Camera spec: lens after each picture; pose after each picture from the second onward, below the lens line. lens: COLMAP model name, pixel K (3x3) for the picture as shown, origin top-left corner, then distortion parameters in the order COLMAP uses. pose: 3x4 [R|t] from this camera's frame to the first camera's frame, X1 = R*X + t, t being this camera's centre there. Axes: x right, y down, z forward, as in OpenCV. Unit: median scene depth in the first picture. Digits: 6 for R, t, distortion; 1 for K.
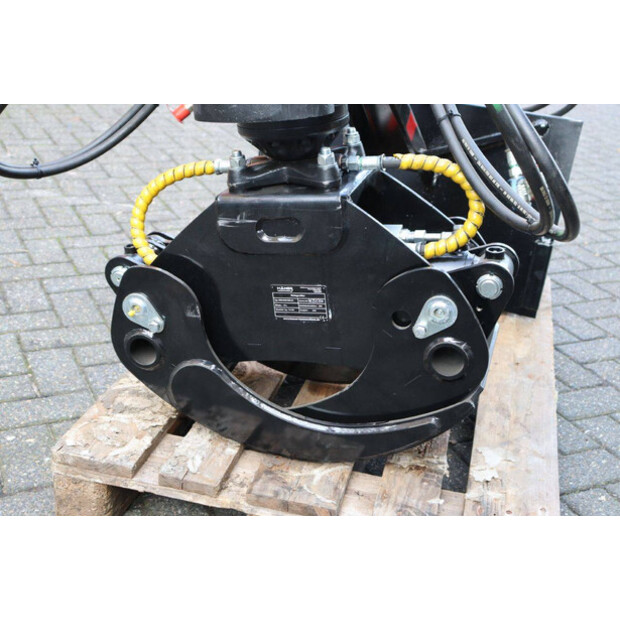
lens RADIAL K [[871.6, 0, 310.0], [0, 871.6, 310.0], [0, 0, 1]] dist [0.056199, 0.082783]
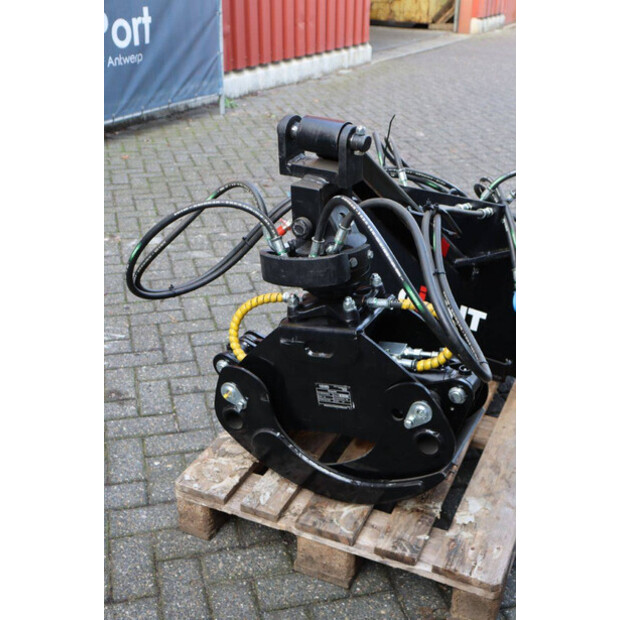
lens RADIAL K [[806.4, 0, 310.0], [0, 806.4, 310.0], [0, 0, 1]] dist [-0.017814, 0.286895]
pose [[0.981218, 0.024746, -0.191306, 0.198705], [-0.021531, 0.999590, 0.018868, -0.172437], [0.191695, -0.014395, 0.981349, -0.331873]]
